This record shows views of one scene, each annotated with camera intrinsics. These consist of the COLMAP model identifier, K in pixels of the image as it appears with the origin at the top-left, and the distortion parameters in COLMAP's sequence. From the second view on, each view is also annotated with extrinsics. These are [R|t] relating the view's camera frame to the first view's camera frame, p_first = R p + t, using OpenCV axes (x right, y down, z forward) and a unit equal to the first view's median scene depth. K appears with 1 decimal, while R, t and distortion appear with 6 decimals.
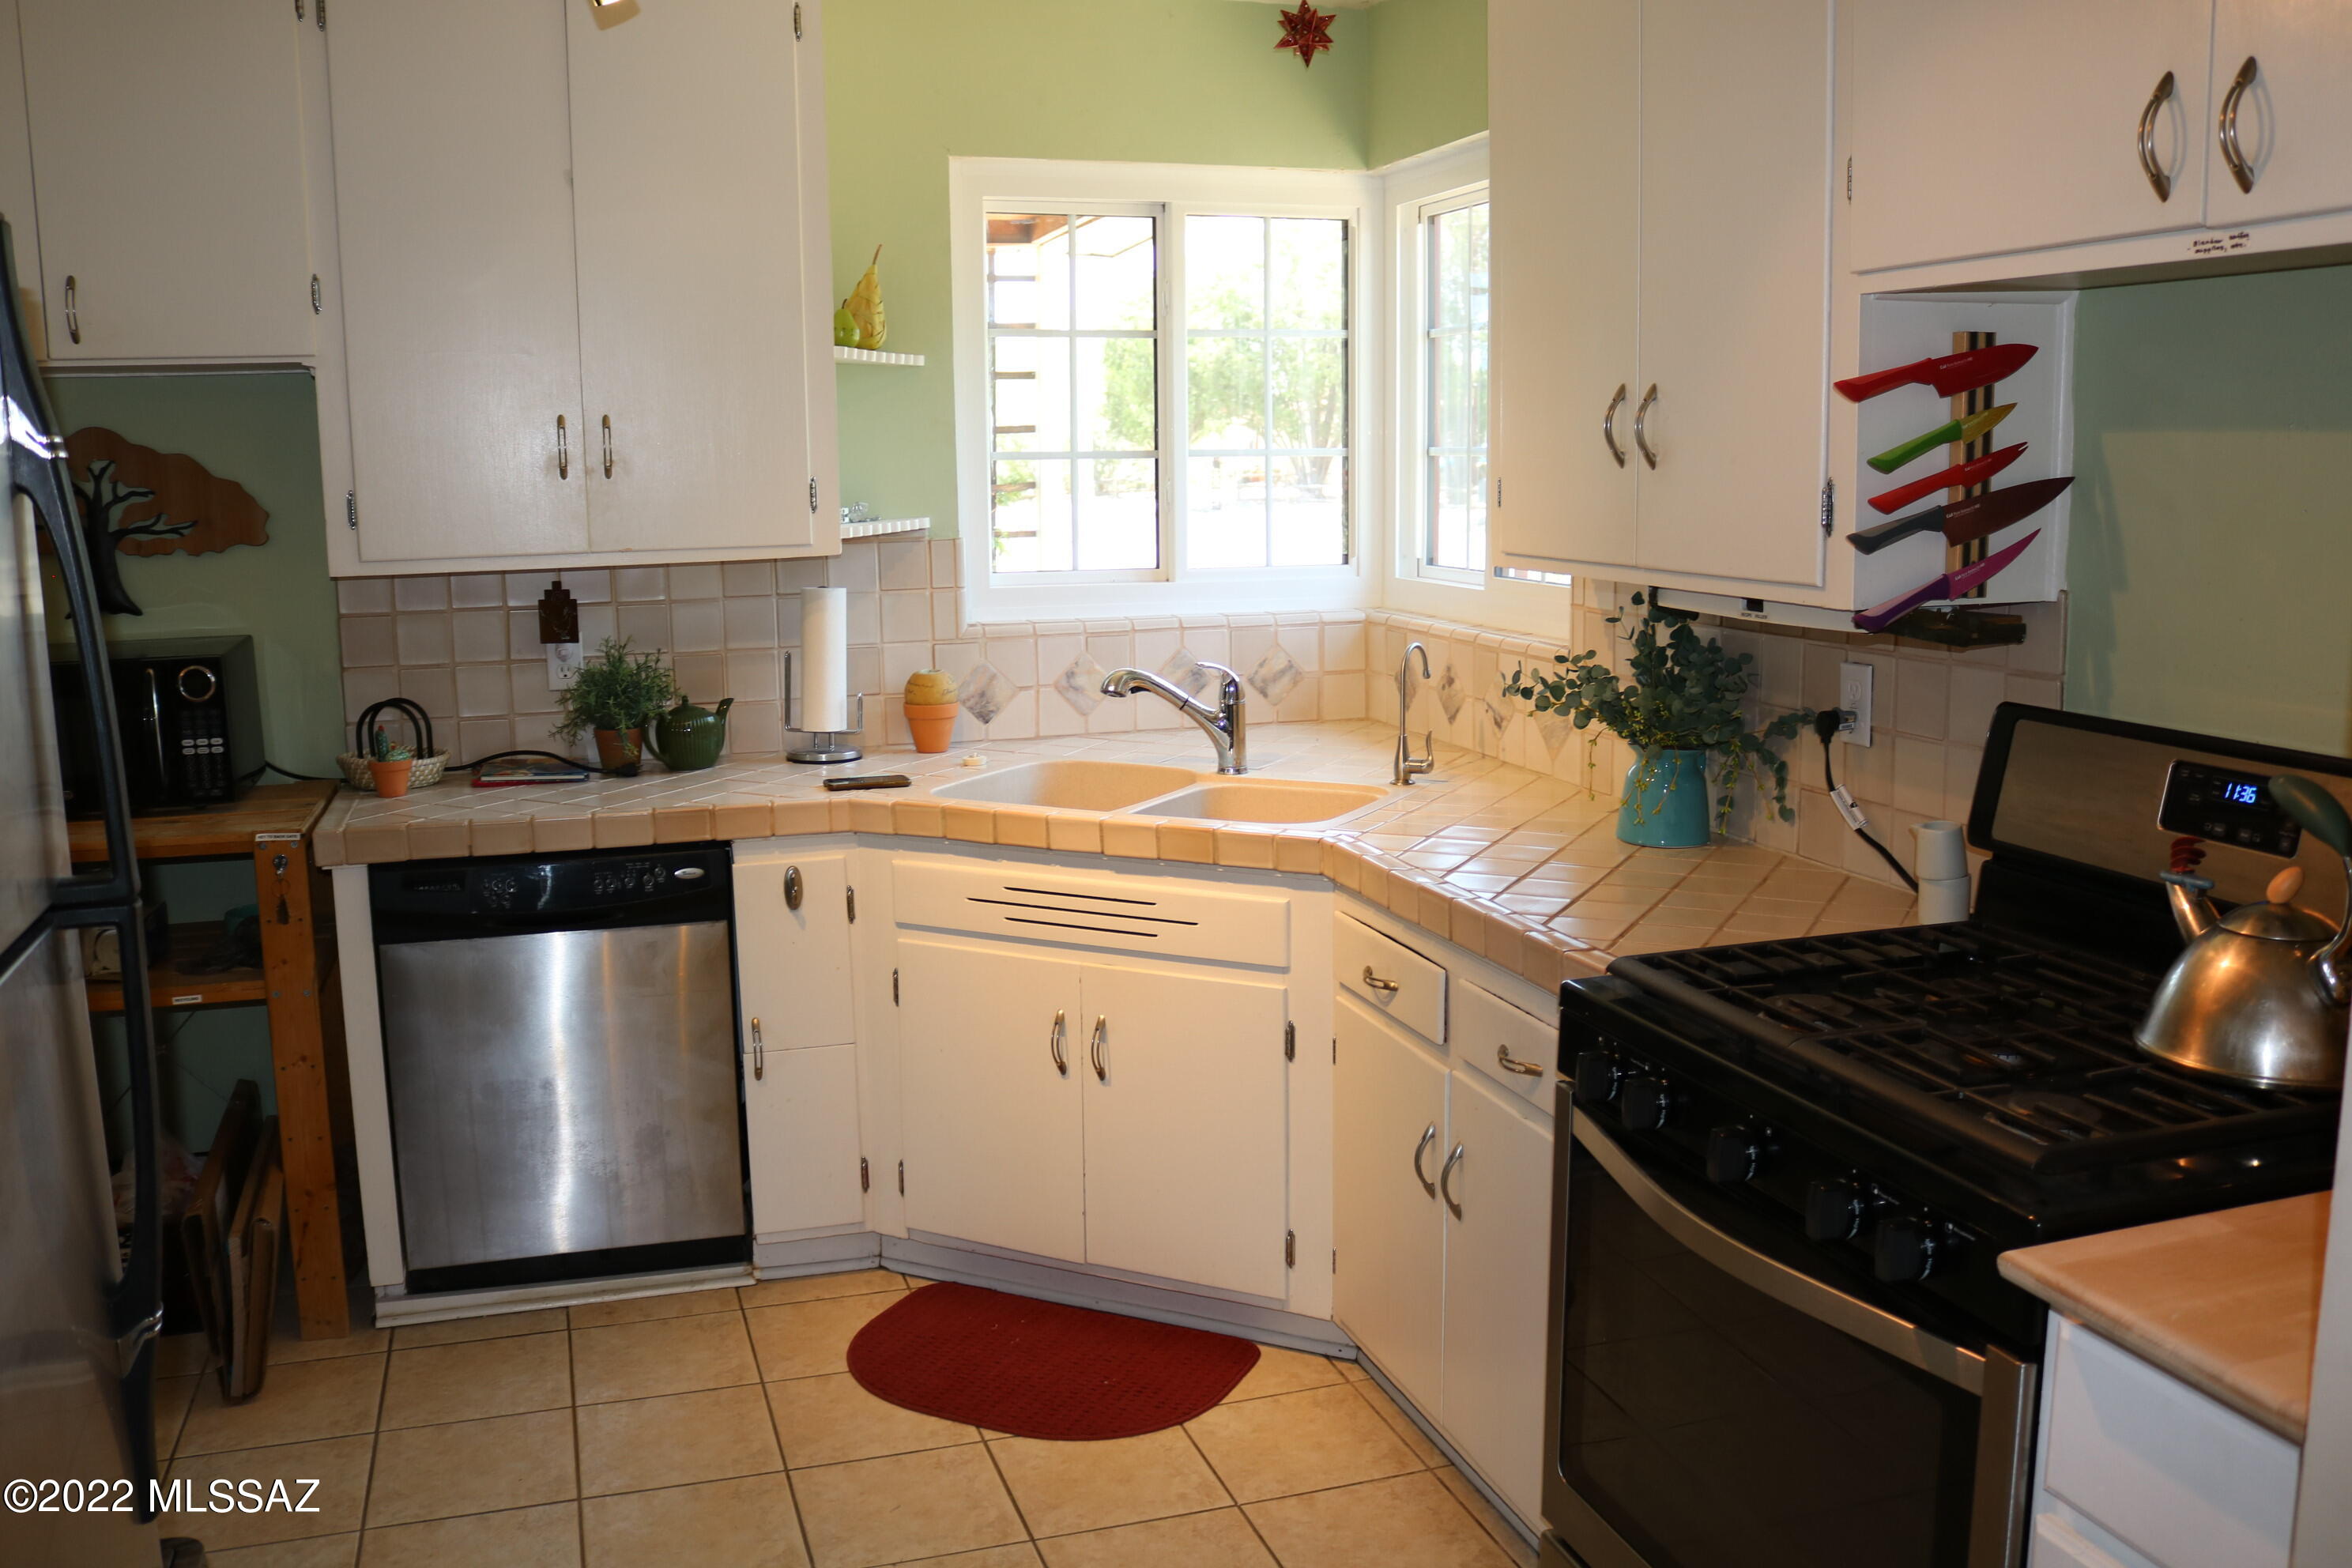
lens RADIAL K [[1947.4, 0, 1149.1], [0, 1947.4, 777.3], [0, 0, 1]] dist [-0.153801, 0.123536]
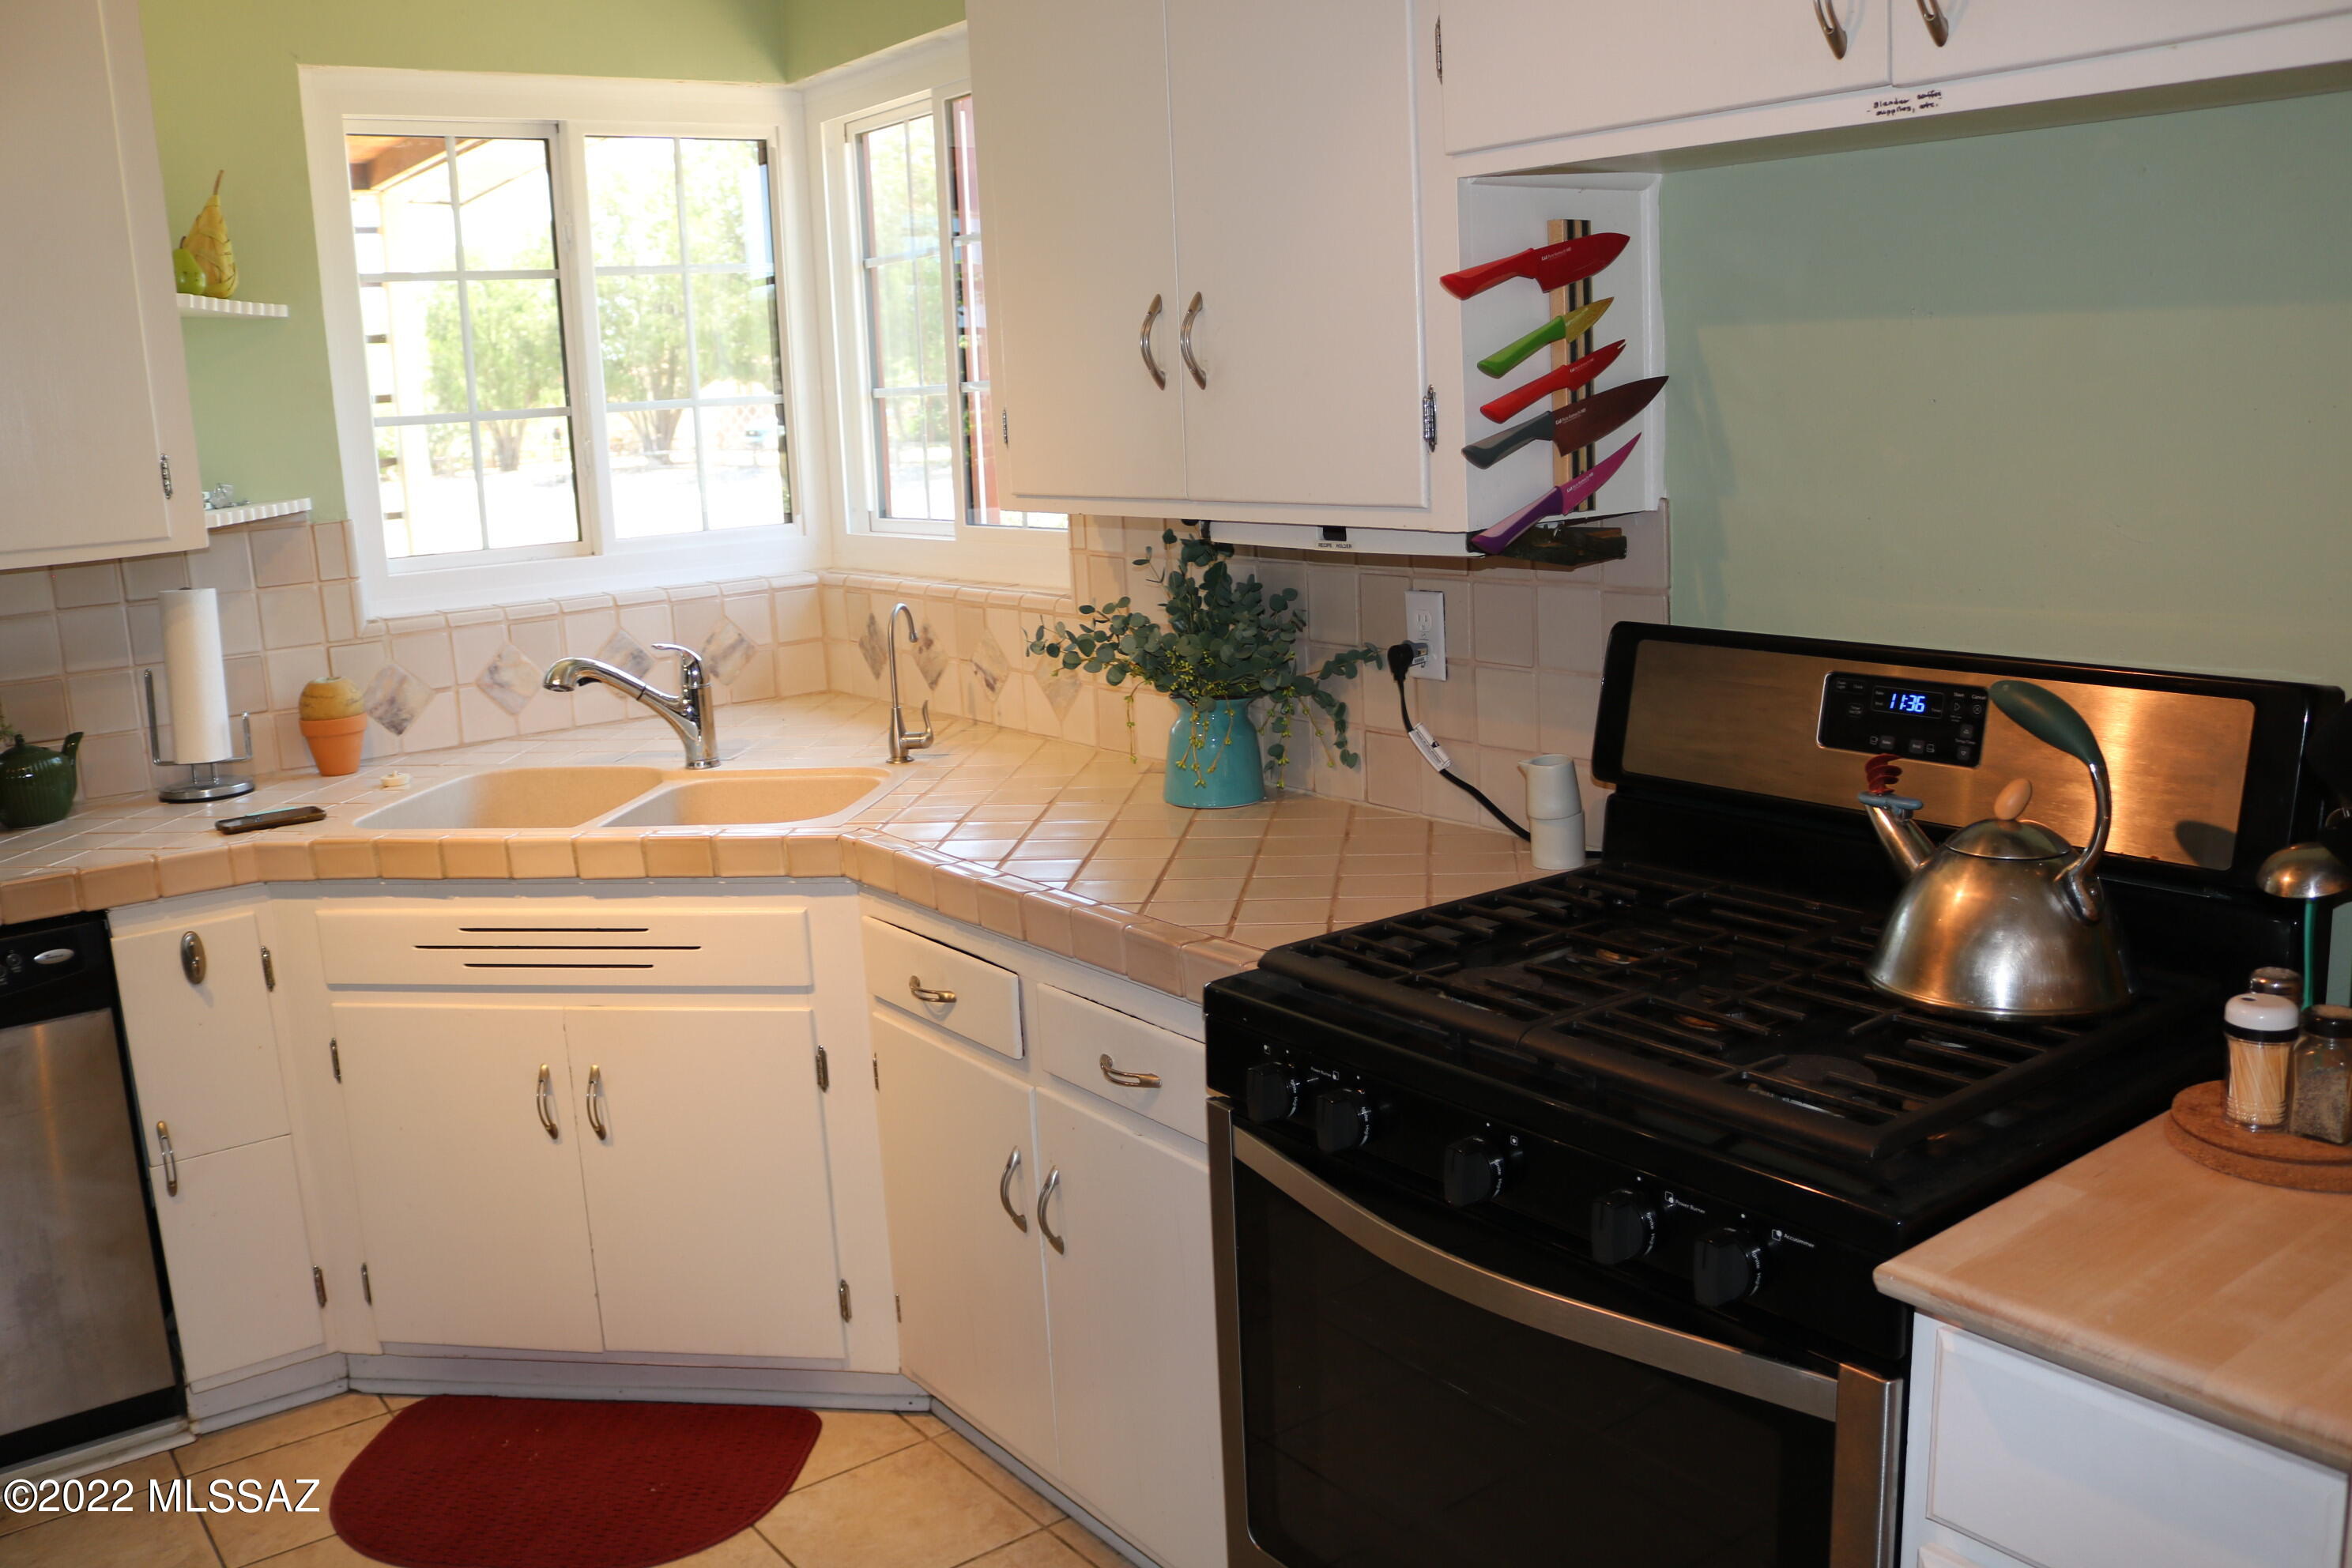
lens RADIAL K [[1947.4, 0, 1145.2], [0, 1947.4, 785.3], [0, 0, 1]] dist [-0.153801, 0.123536]
pose [[0.945030, -0.095303, 0.312788, -0.046067], [0.087379, 0.995400, 0.039290, -0.011713], [-0.315093, -0.009799, 0.949010, 0.119342]]
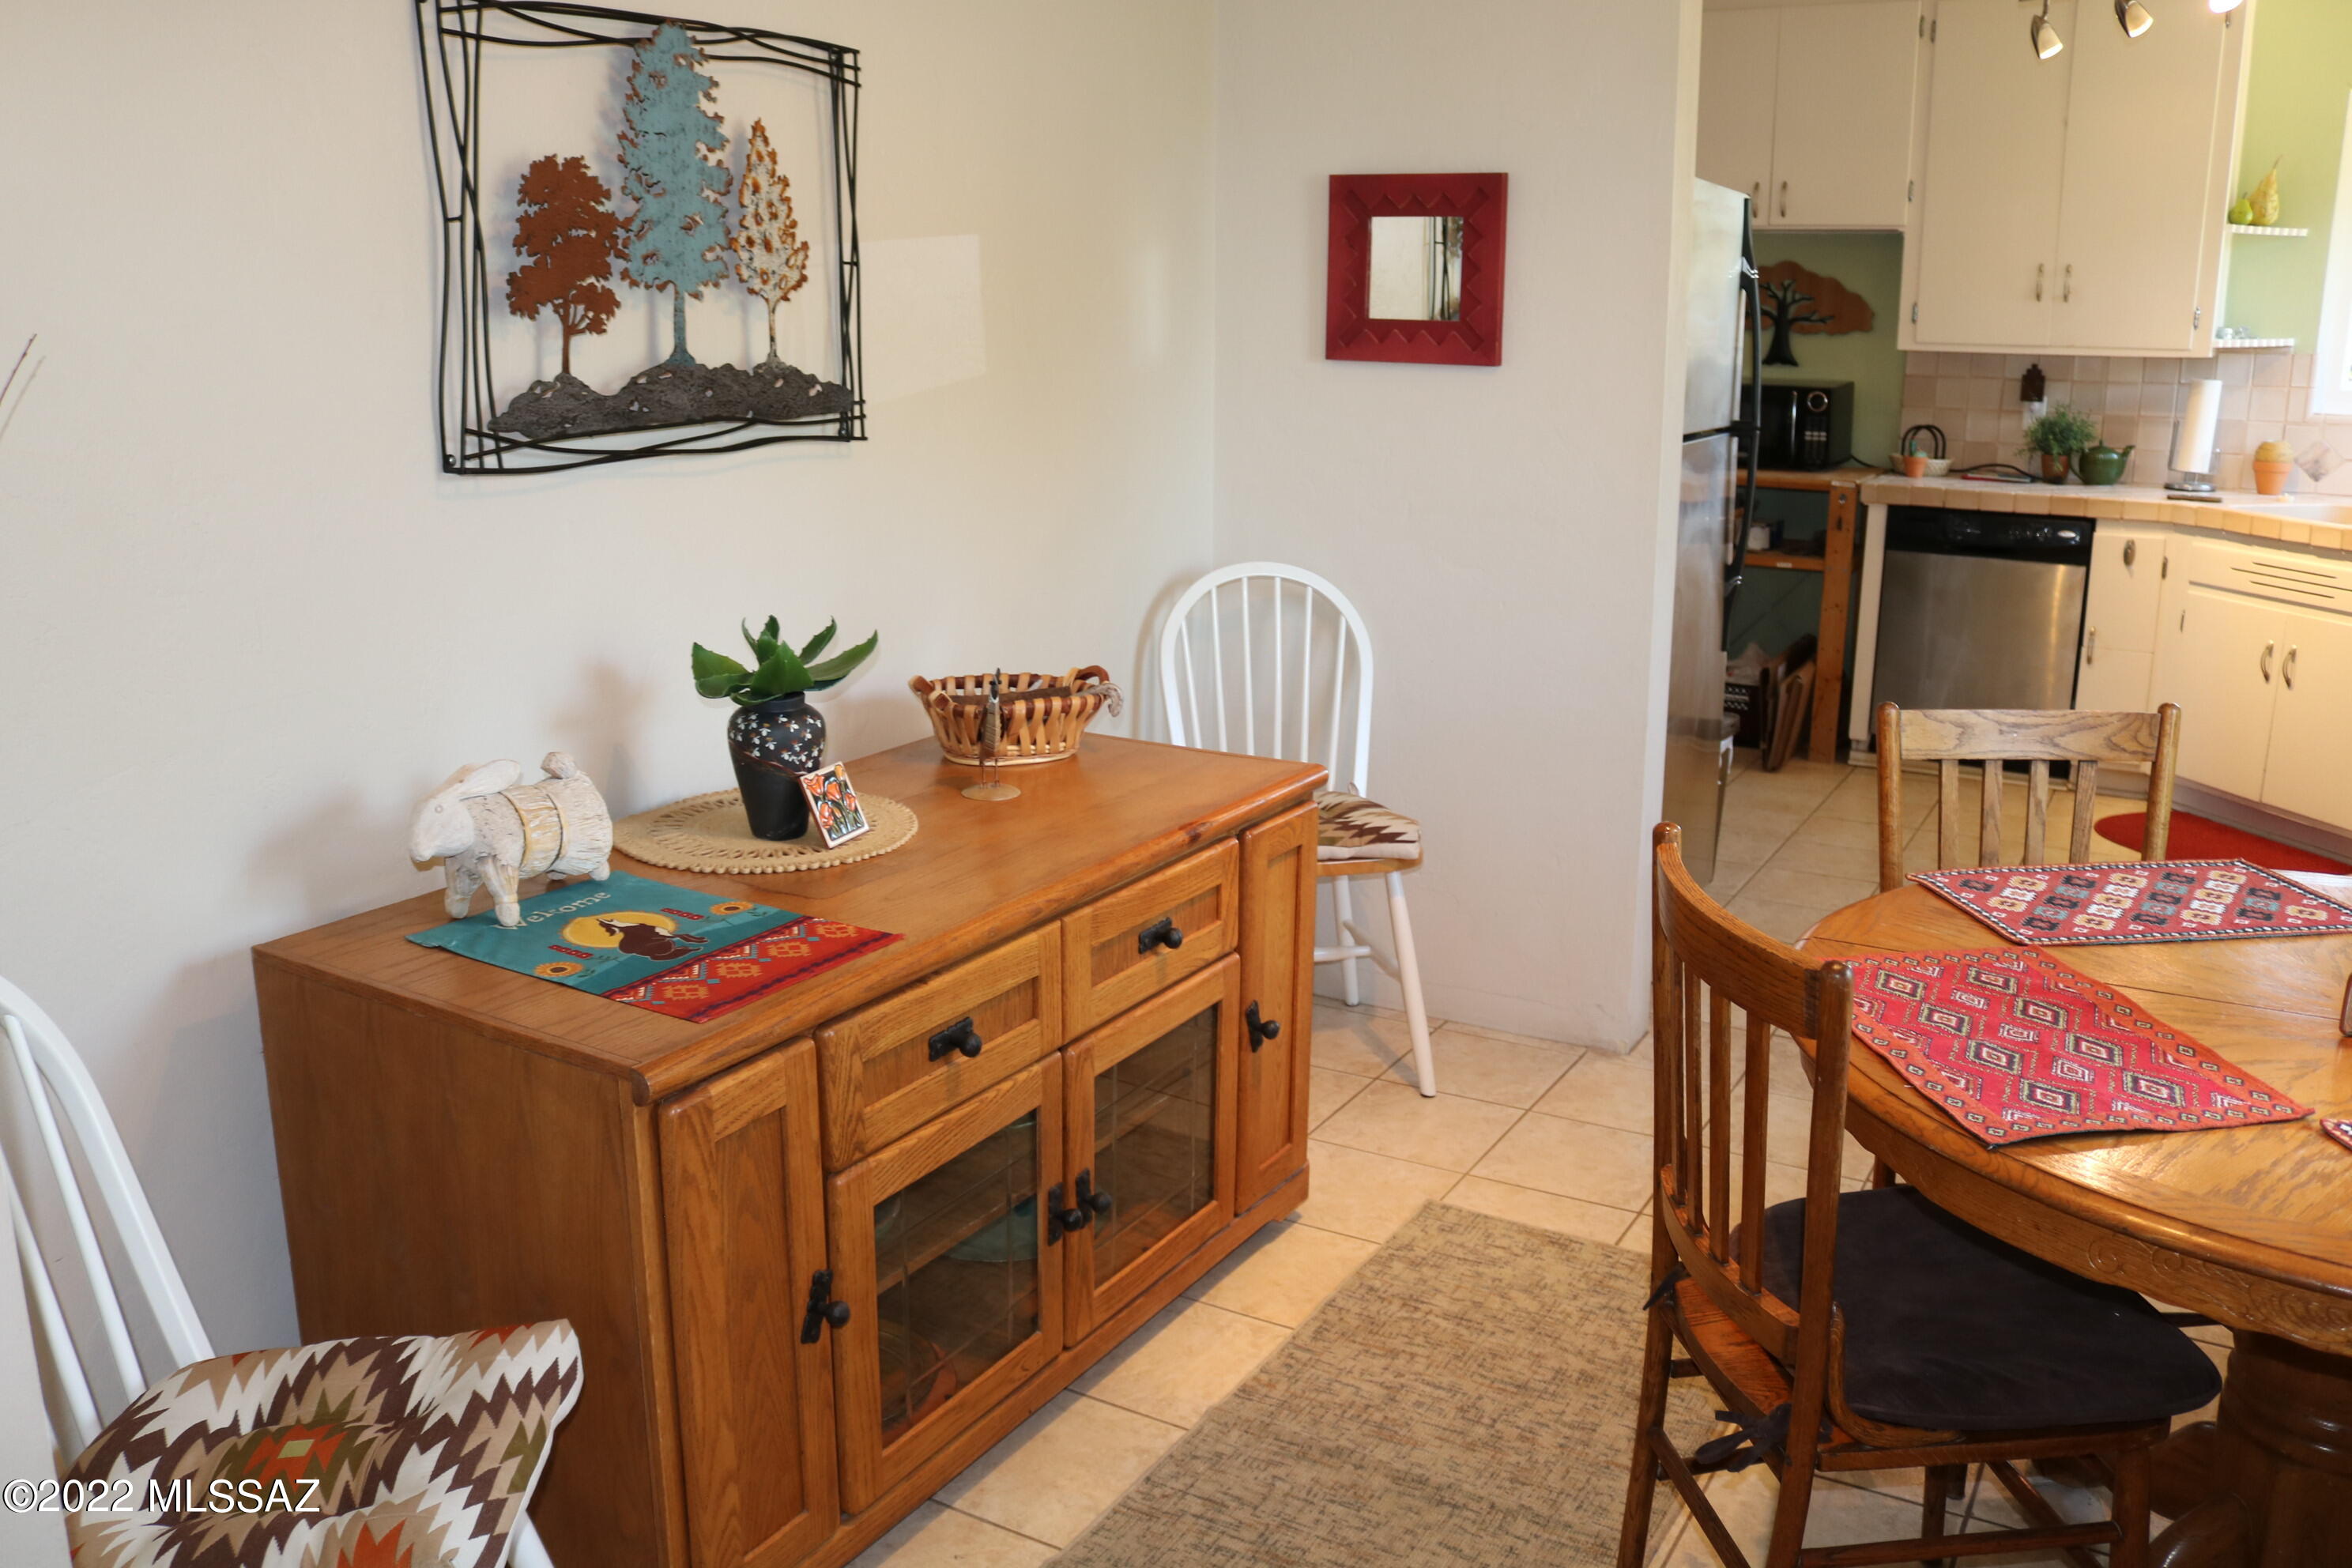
lens RADIAL K [[1947.4, 0, 1158.0], [0, 1947.4, 789.7], [0, 0, 1]] dist [-0.153801, 0.123536]
pose [[0.672127, 0.196646, -0.713846, 0.459573], [-0.128537, 0.980438, 0.149061, 0.124622], [0.729194, -0.008432, 0.684255, -0.740163]]
